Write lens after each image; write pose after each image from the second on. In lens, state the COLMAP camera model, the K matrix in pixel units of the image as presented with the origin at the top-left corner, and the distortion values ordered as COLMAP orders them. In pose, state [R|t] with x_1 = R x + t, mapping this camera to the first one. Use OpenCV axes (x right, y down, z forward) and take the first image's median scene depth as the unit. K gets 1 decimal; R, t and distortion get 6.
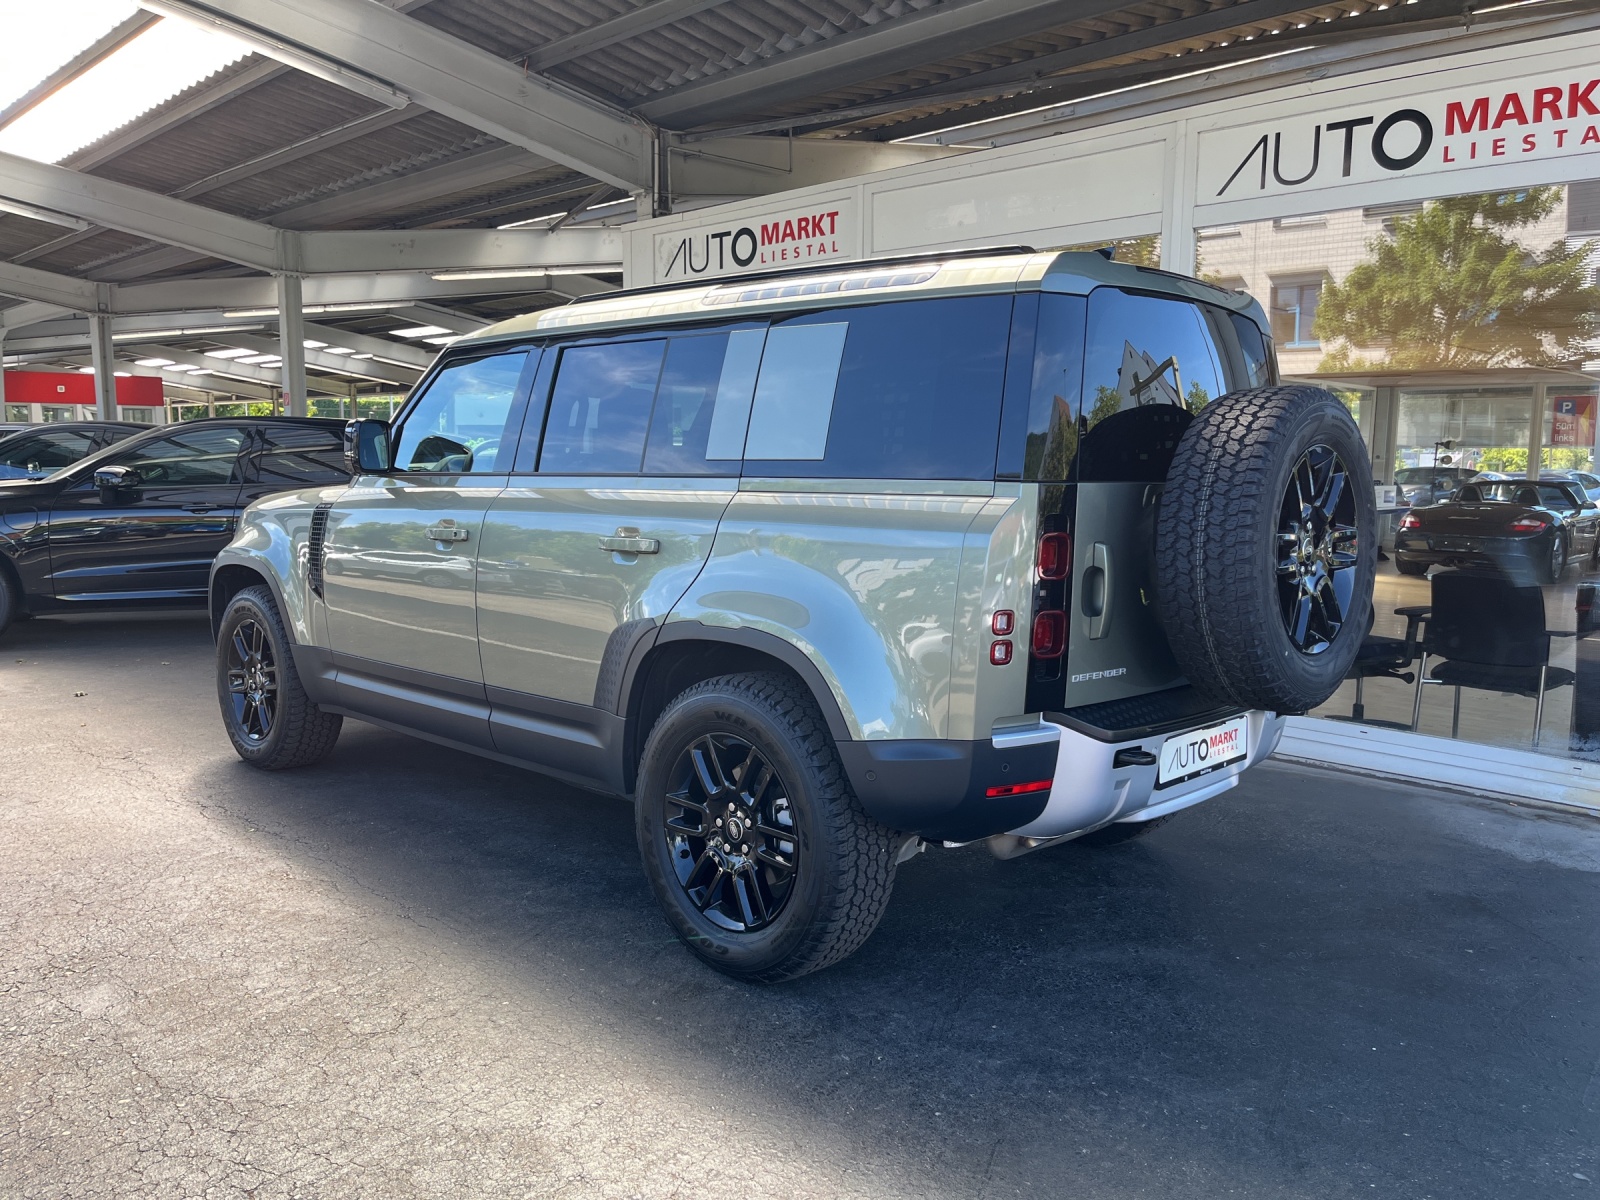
lens RADIAL K [[1215.7, 0, 803.8], [0, 1215.7, 596.6], [0, 0, 1]] dist [0.071701, -0.096240]
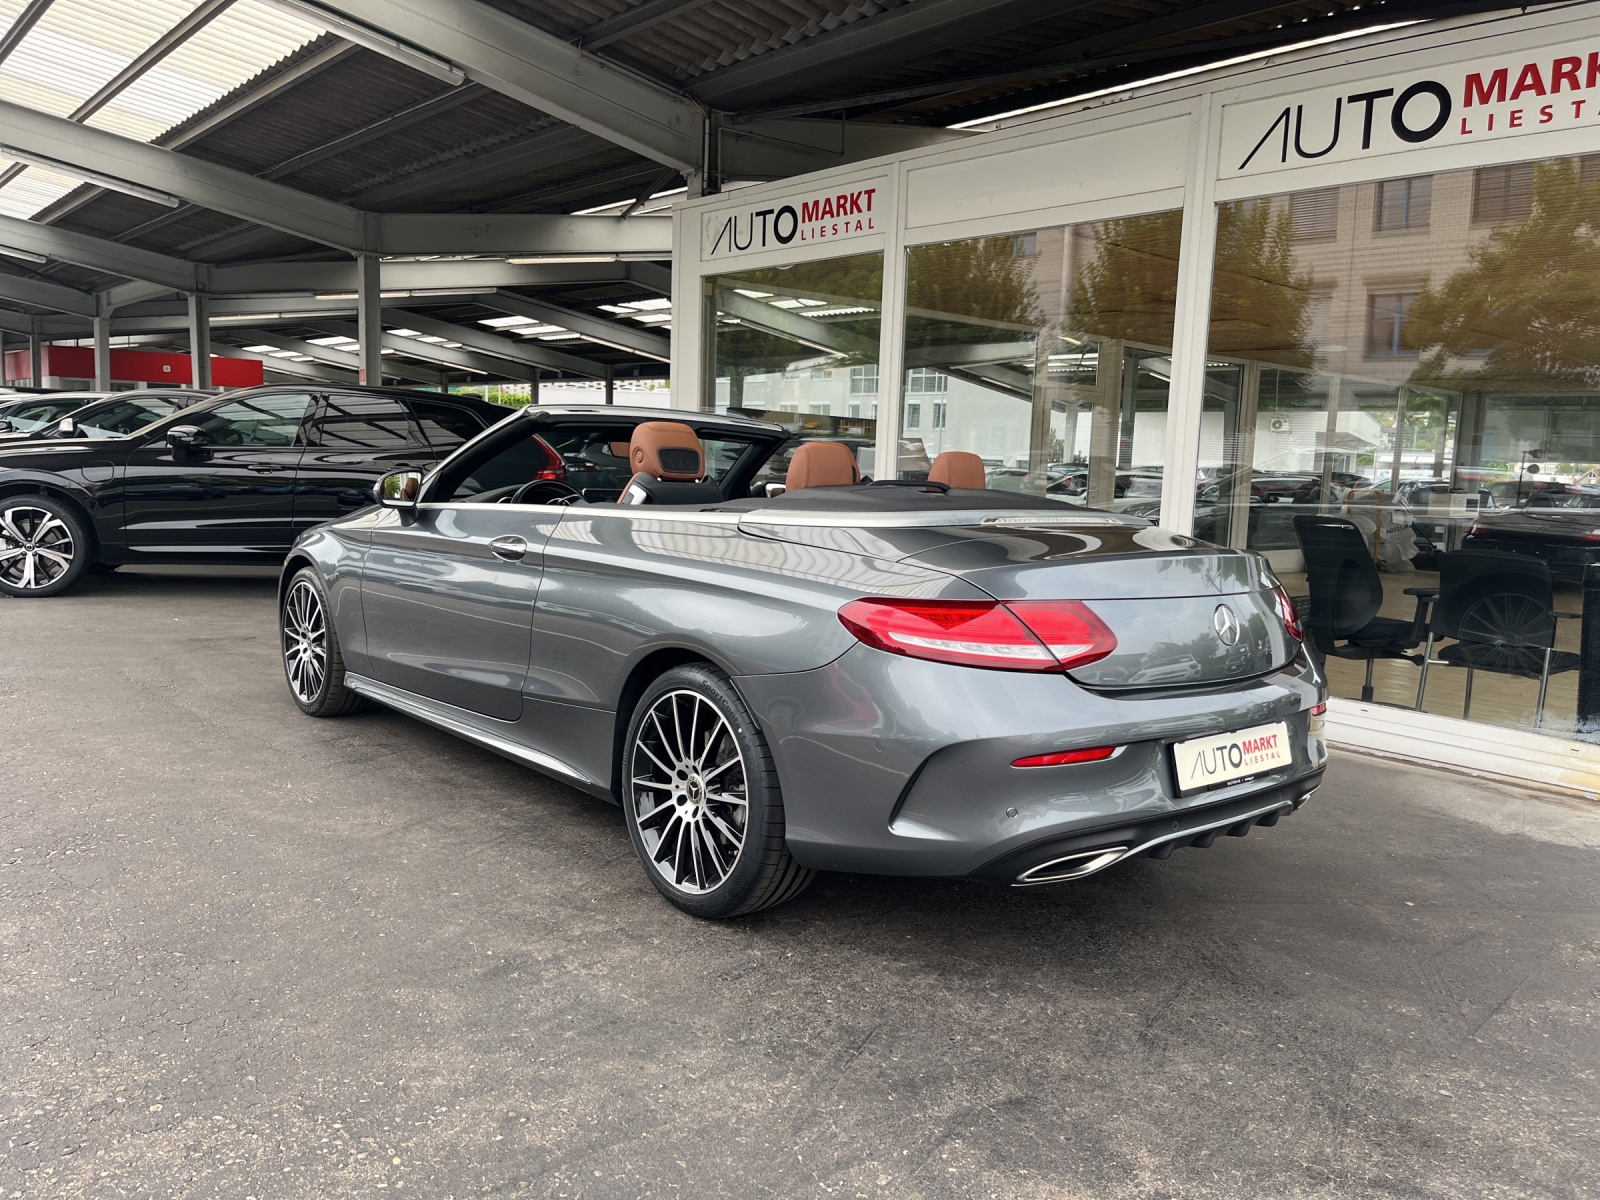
lens RADIAL K [[1216.2, 0, 802.5], [0, 1216.2, 606.0], [0, 0, 1]] dist [0.065609, -0.086737]
pose [[0.996968, 0.035169, -0.069417, 0.046878], [-0.034809, 0.999374, 0.006378, 0.024260], [0.069598, -0.003942, 0.997567, -0.015632]]
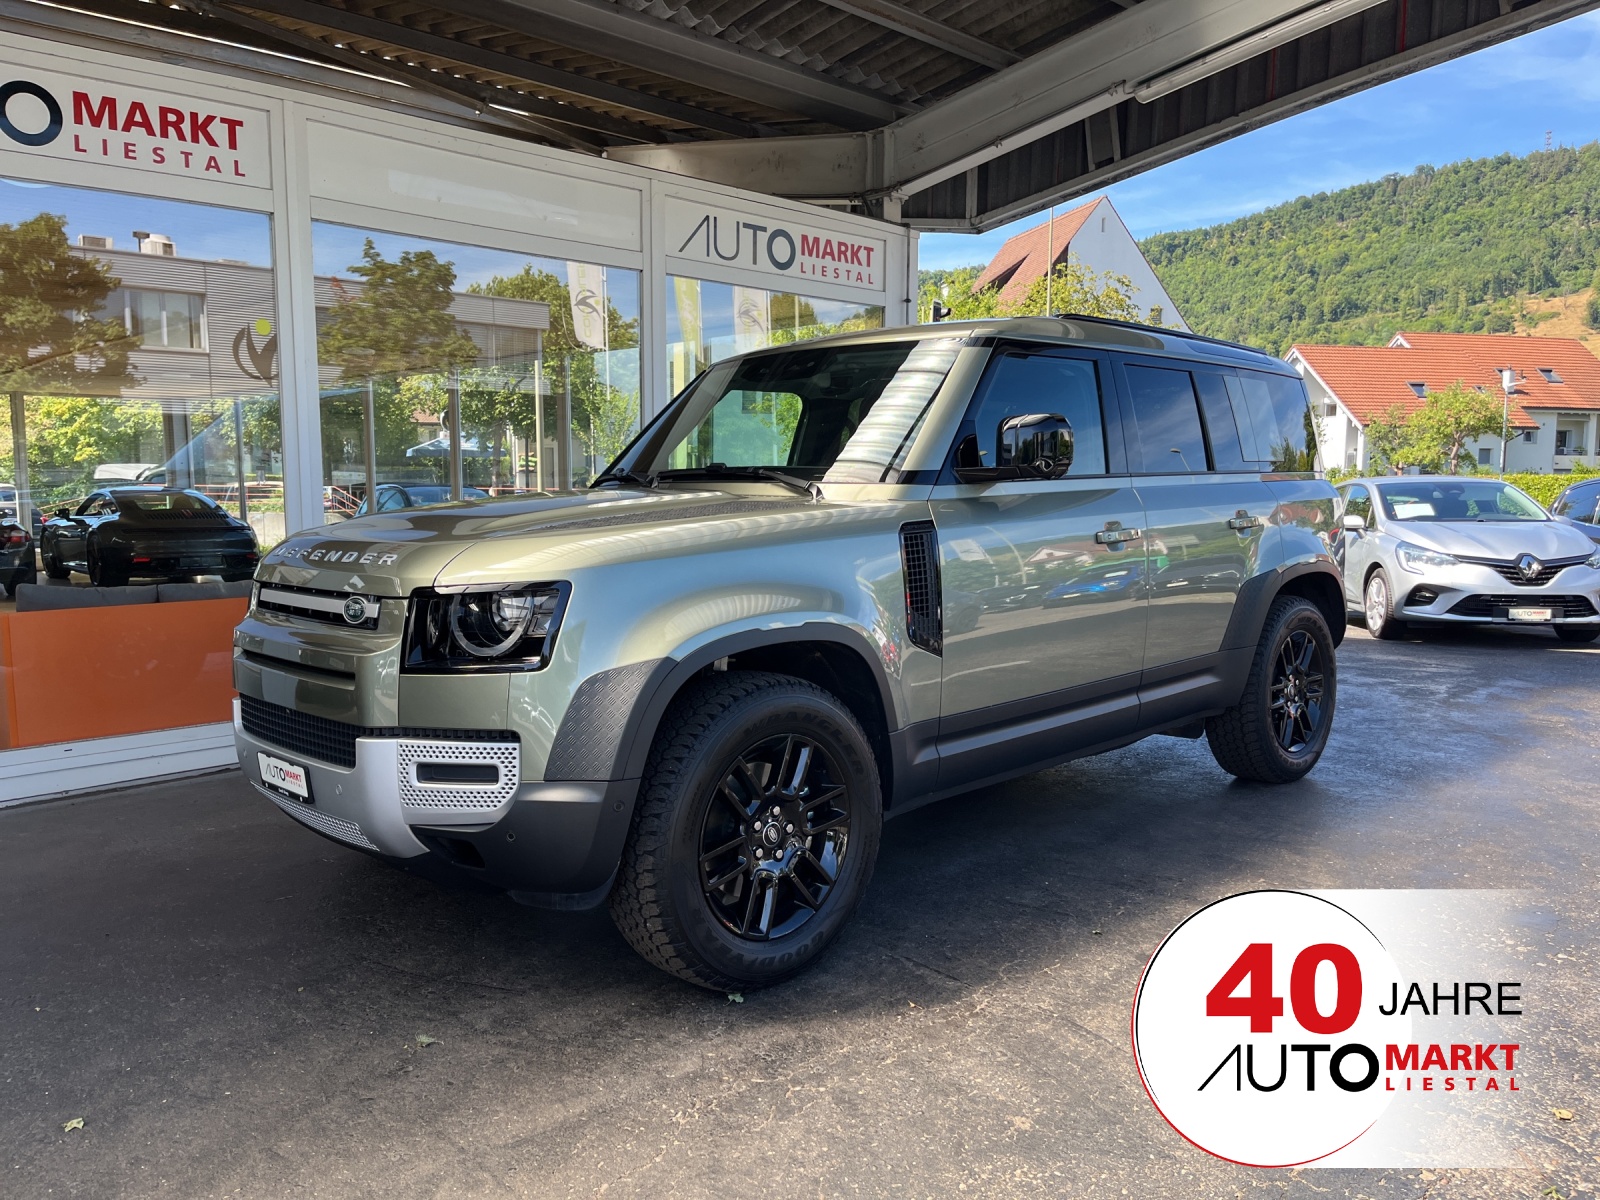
lens RADIAL K [[1213.7, 0, 807.4], [0, 1213.7, 613.0], [0, 0, 1]] dist [0.072736, -0.094219]
pose [[0.024821, -0.120404, 0.992415, -0.666109], [0.116330, 0.986324, 0.116755, -0.069360], [-0.992900, 0.112550, 0.038489, 0.623776]]
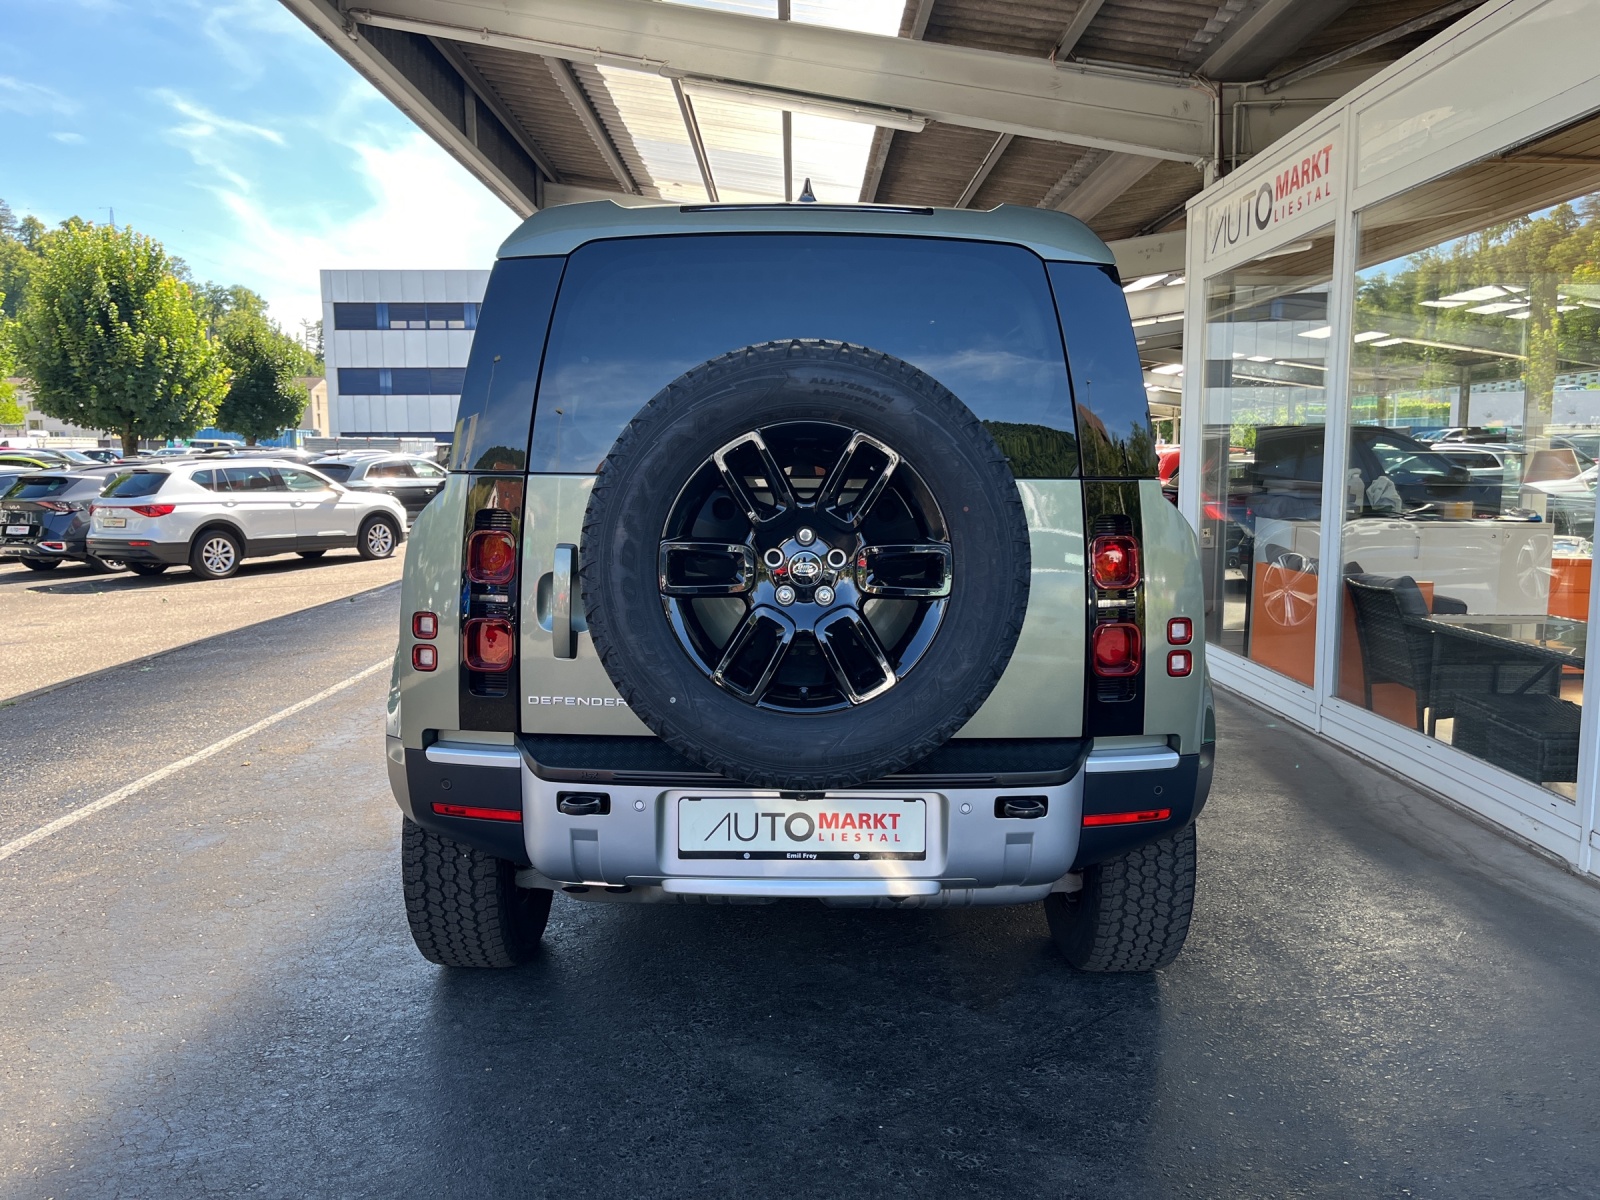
lens RADIAL K [[1215.7, 0, 803.8], [0, 1215.7, 596.6], [0, 0, 1]] dist [0.071701, -0.096240]
pose [[0.701430, 0.067049, -0.709578, 0.346913], [-0.072422, 0.997117, 0.022629, -0.014319], [0.709050, 0.035516, 0.704263, 0.188874]]
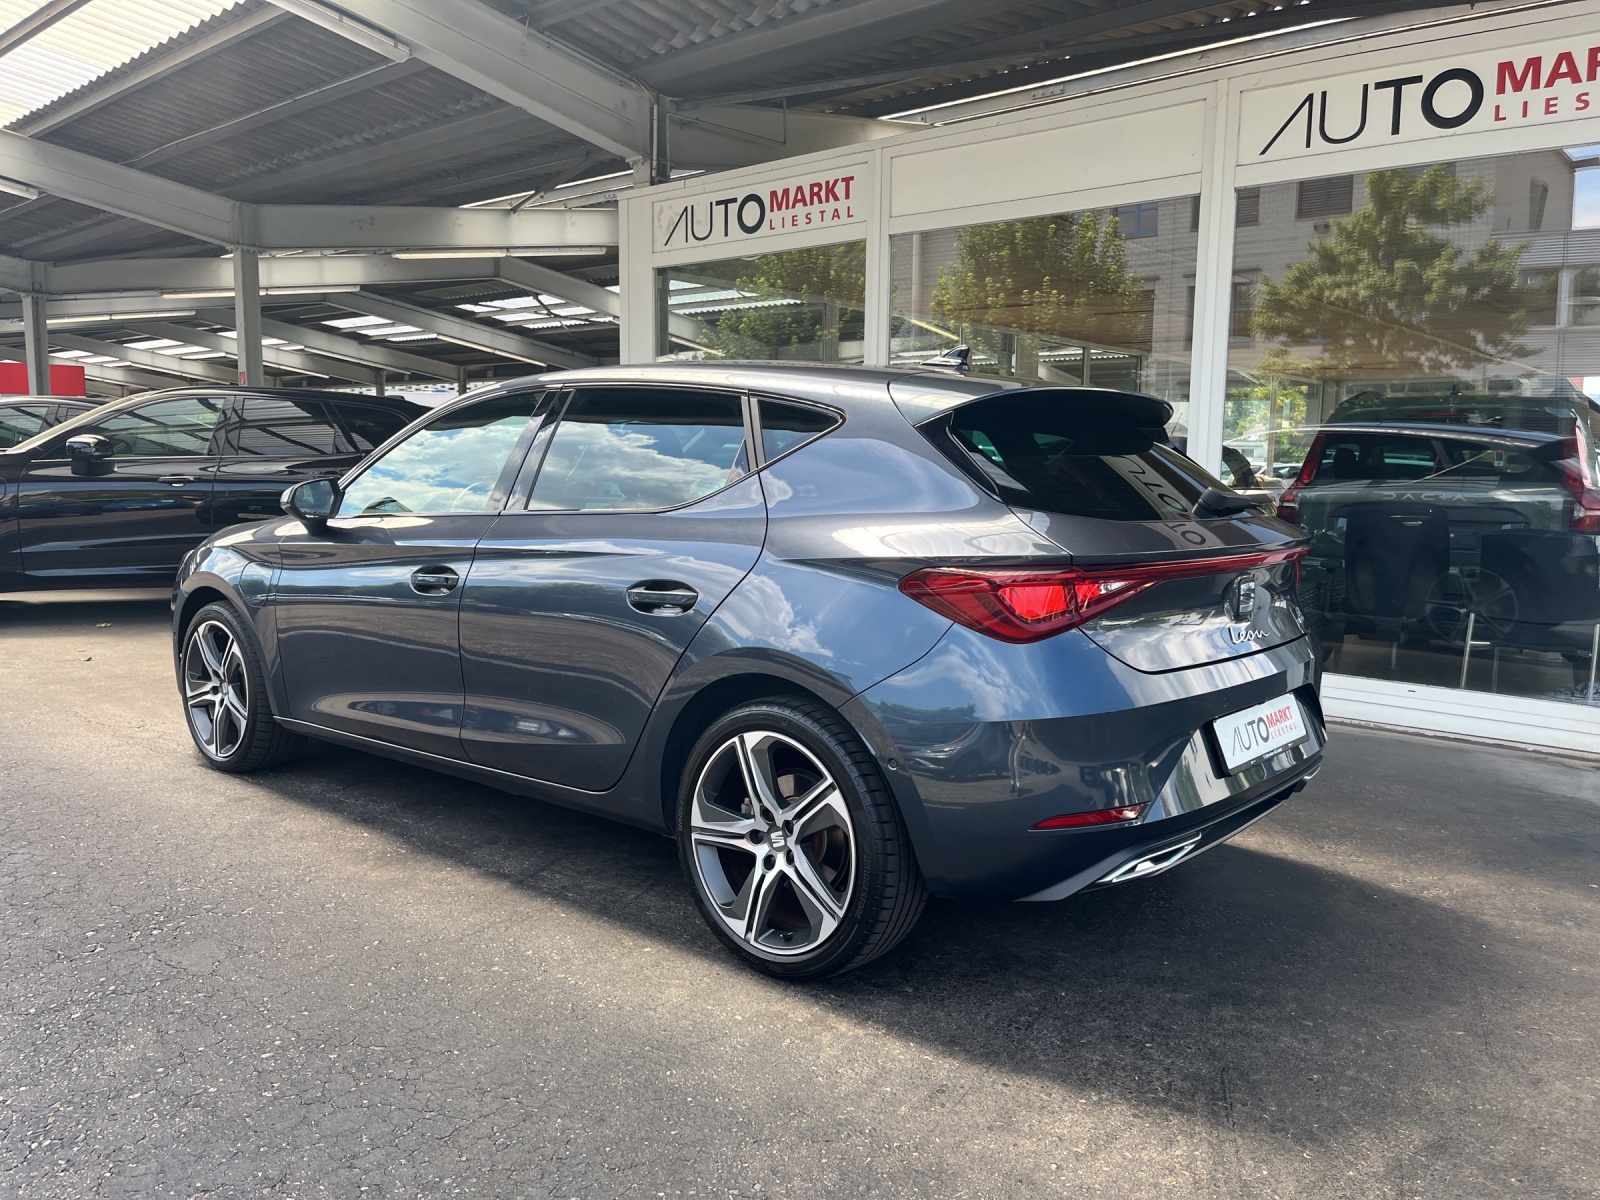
lens RADIAL K [[1214.7, 0, 796.6], [0, 1214.7, 597.4], [0, 0, 1]] dist [0.077594, -0.112638]
pose [[0.998382, -0.002970, 0.056777, -0.069061], [0.003091, 0.999993, -0.002040, 0.023646], [-0.056770, 0.002213, 0.998385, 0.019707]]
